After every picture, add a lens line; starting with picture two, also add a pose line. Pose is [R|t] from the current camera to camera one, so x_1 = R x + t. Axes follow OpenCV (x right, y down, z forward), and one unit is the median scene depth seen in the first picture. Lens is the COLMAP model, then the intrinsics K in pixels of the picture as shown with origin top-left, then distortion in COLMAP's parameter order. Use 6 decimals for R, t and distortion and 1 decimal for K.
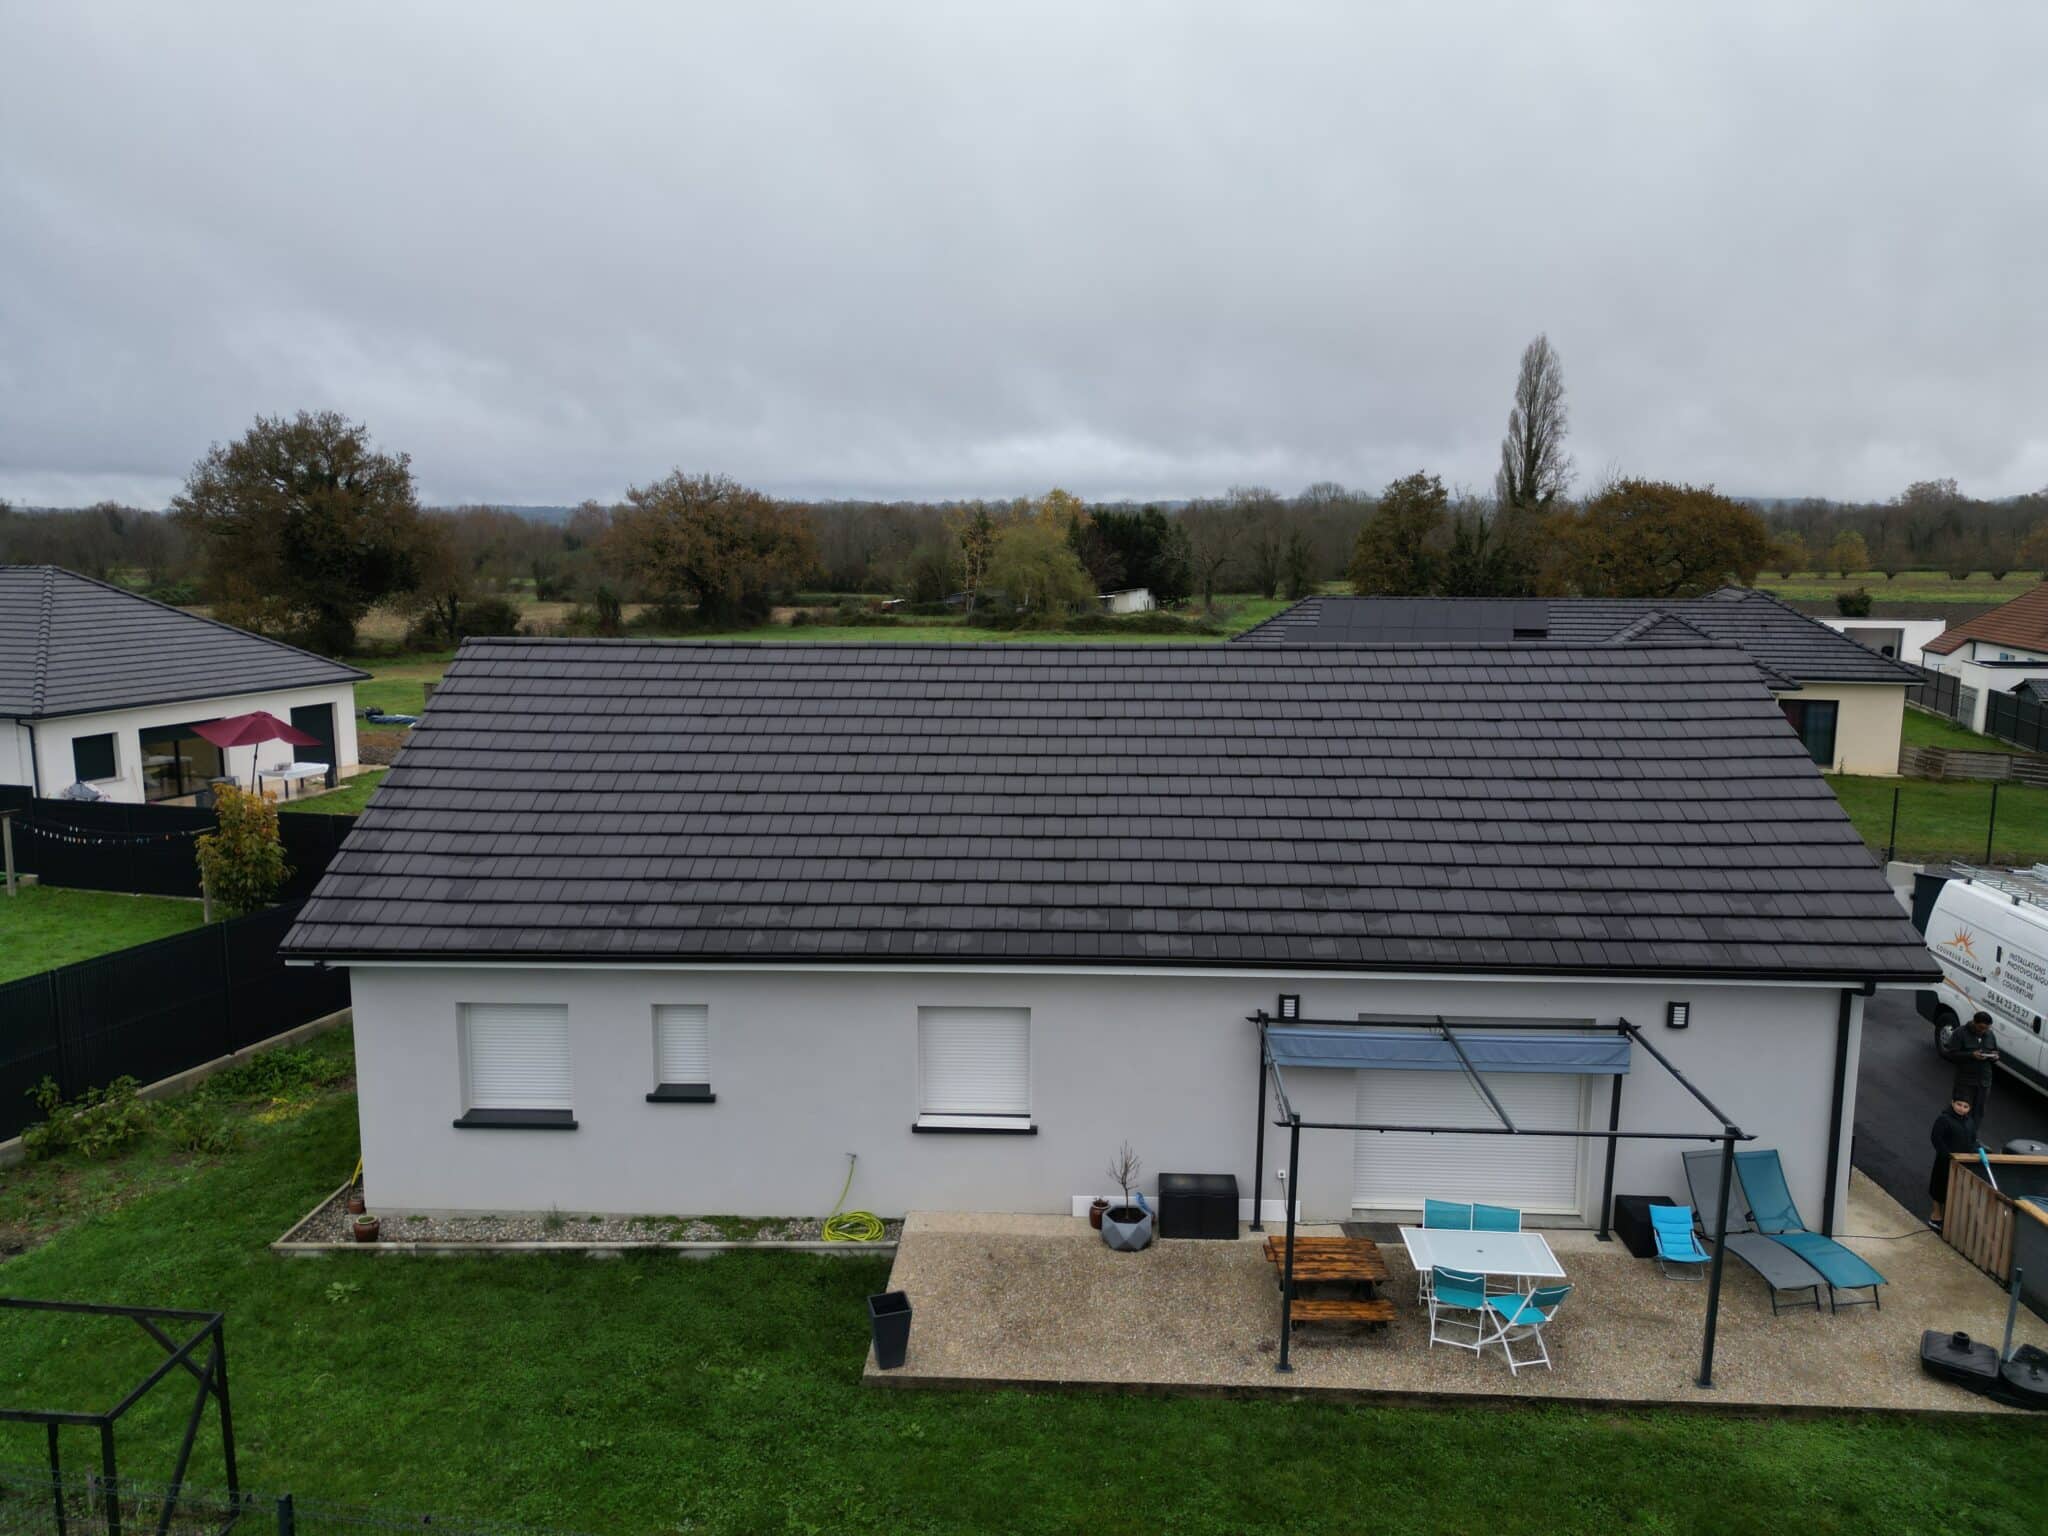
lens RADIAL K [[1441.8, 0, 1024.0], [0, 1441.8, 768.0], [0, 0, 1]] dist [0.066437, -0.047578]
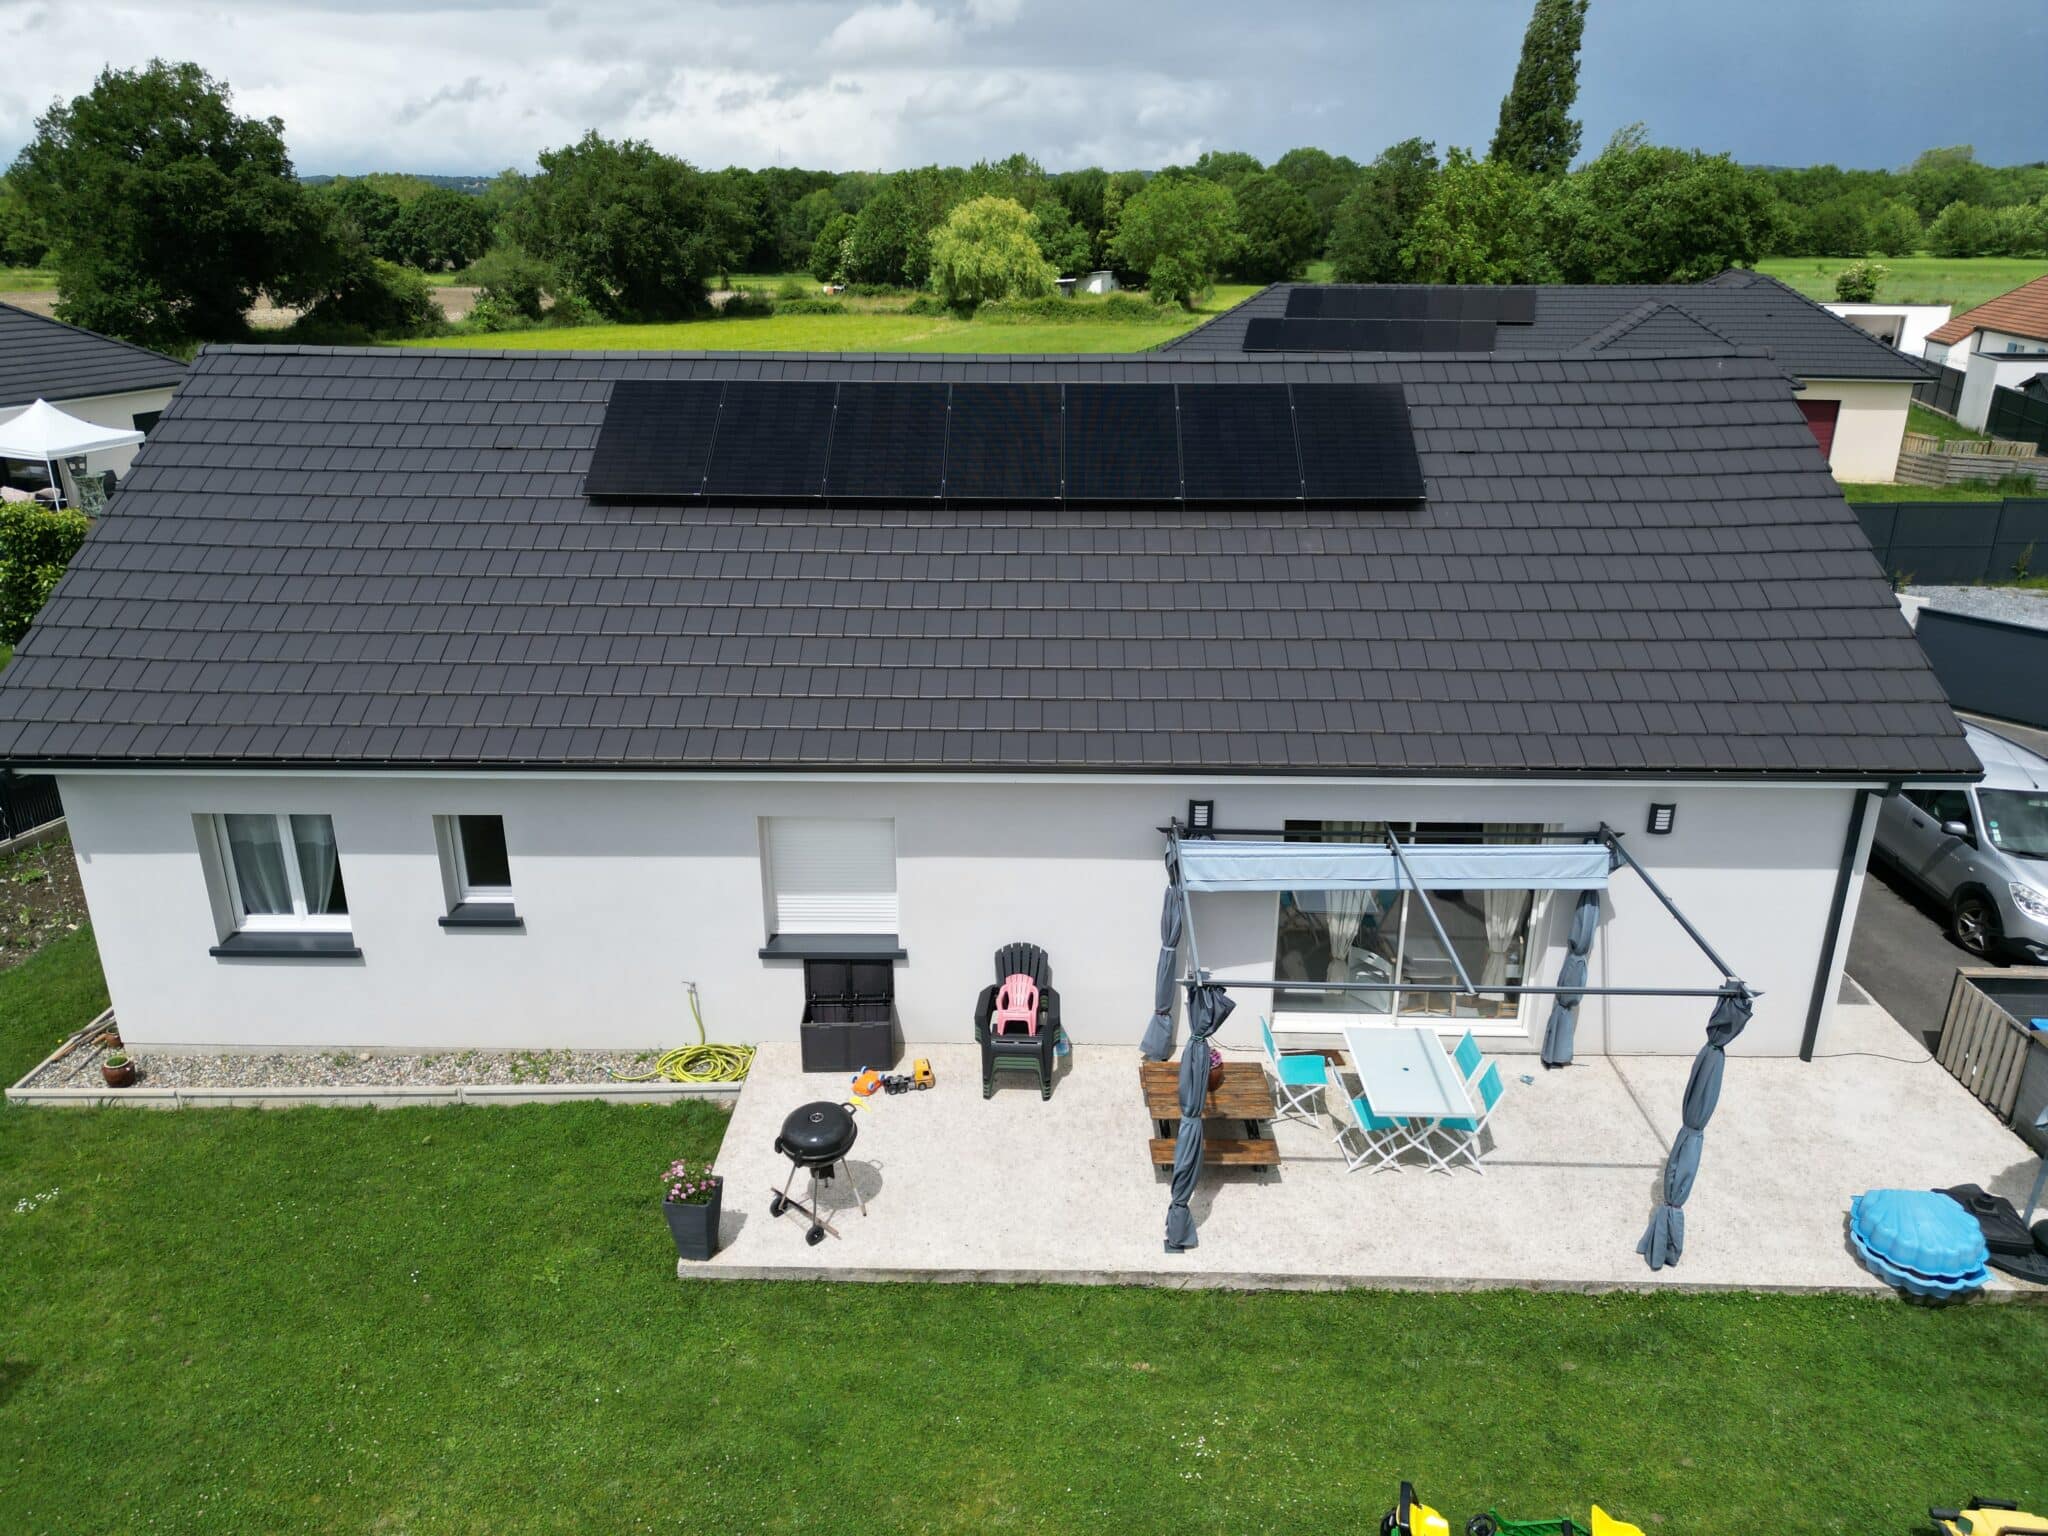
lens RADIAL K [[1441.8, 0, 1024.0], [0, 1441.8, 768.0], [0, 0, 1]] dist [0.066437, -0.047578]
pose [[0.999714, -0.008894, 0.022181, 0.049703], [0.004198, 0.979088, 0.203392, -0.024925], [-0.023526, -0.203240, 0.978846, 0.152526]]
